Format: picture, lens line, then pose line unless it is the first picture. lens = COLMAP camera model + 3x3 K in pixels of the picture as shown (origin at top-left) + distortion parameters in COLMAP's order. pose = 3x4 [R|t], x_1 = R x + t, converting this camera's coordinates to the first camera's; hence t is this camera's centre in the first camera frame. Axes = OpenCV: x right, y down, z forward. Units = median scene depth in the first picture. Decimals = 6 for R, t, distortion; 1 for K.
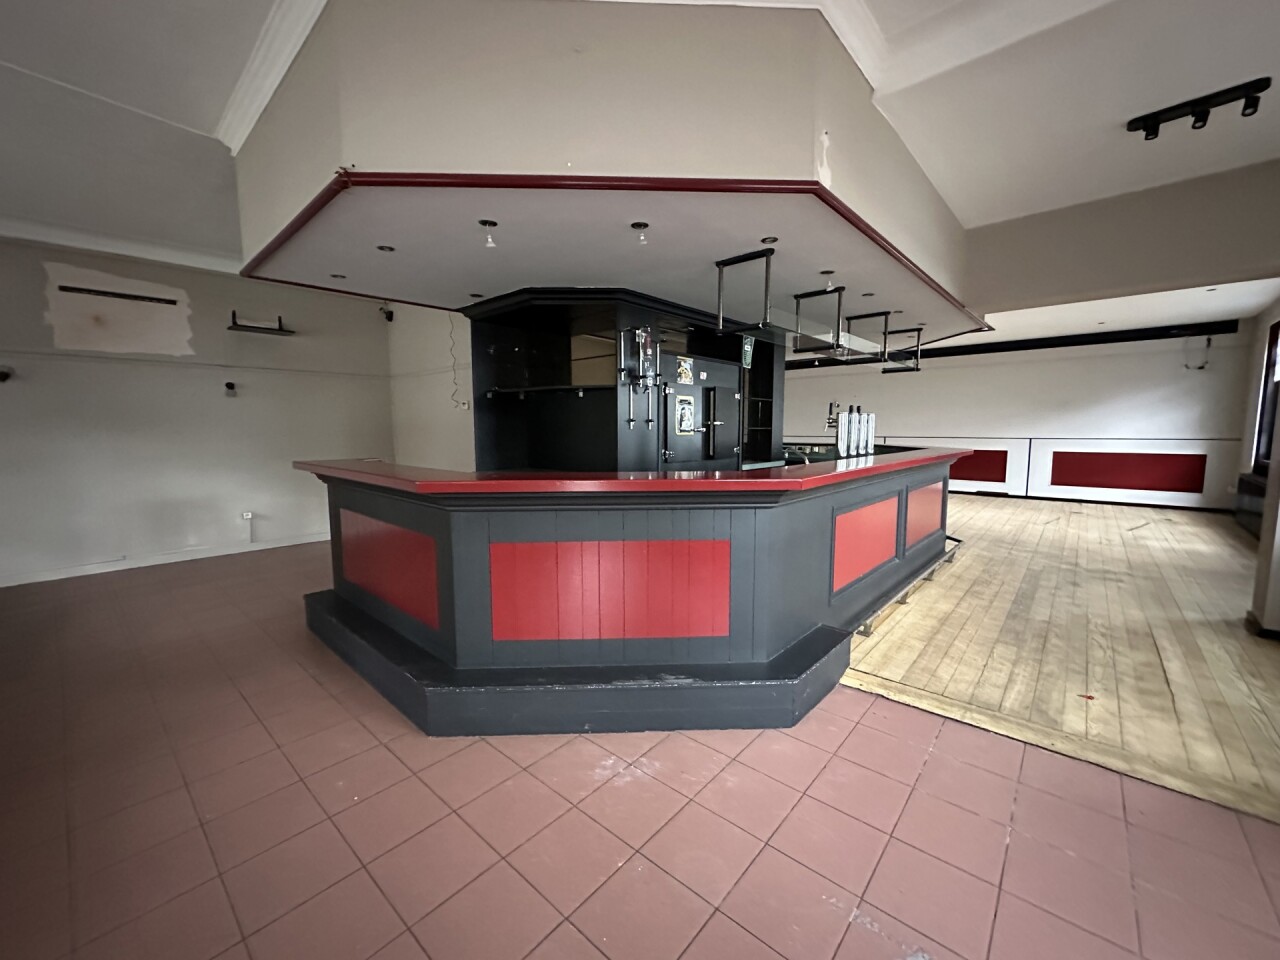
lens RADIAL K [[513.3, 0, 639.9], [0, 513.3, 480.0], [0, 0, 1]] dist [-0.001295, 0.000077]
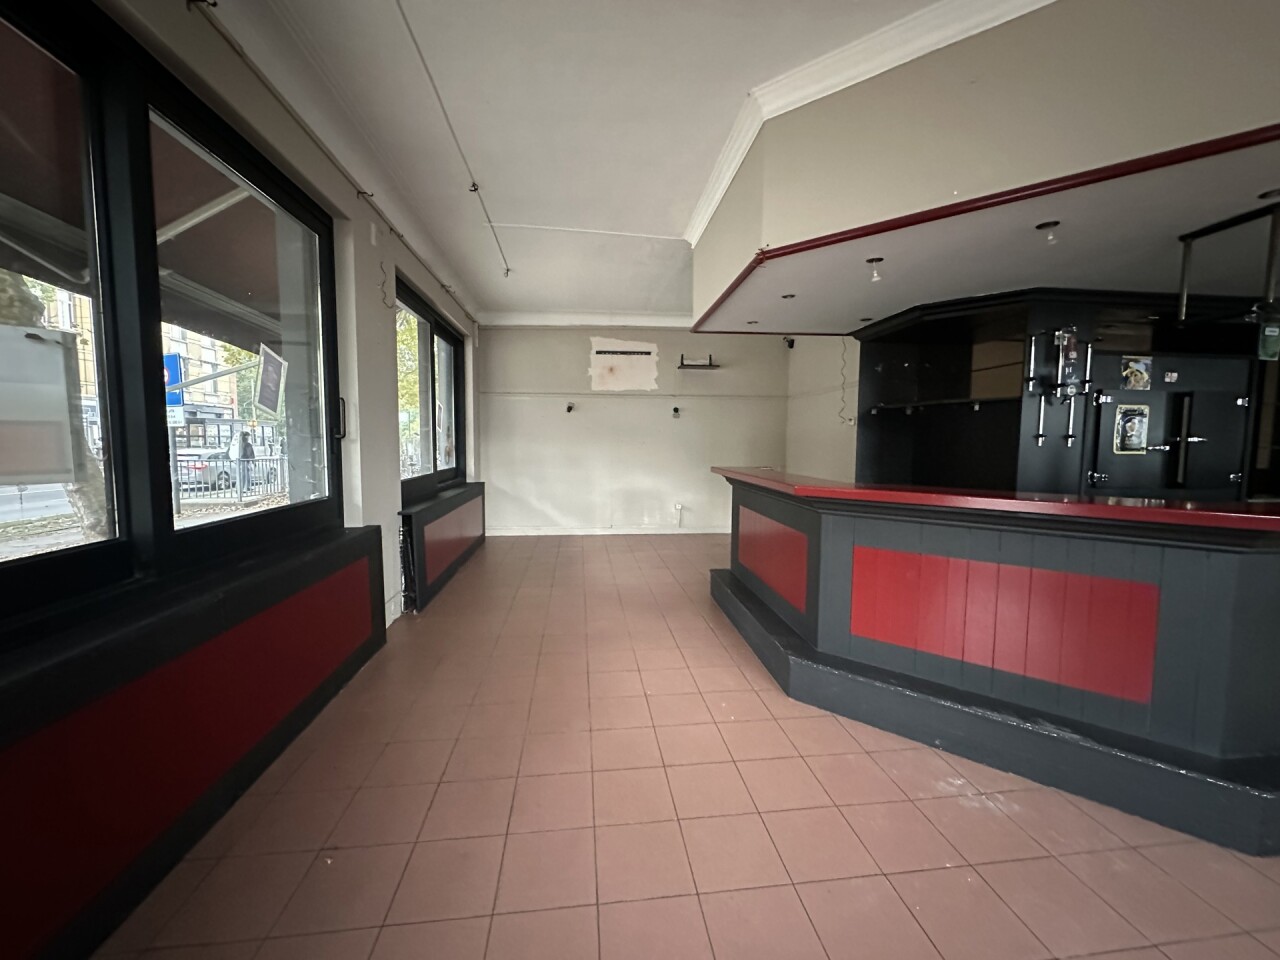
lens RADIAL K [[513.3, 0, 639.9], [0, 513.3, 480.0], [0, 0, 1]] dist [-0.001295, 0.000077]
pose [[0.745222, 0.058857, -0.664214, 0.058659], [-0.076762, 0.997047, 0.002225, 0.008250], [0.662384, 0.049328, 0.747539, -0.094328]]
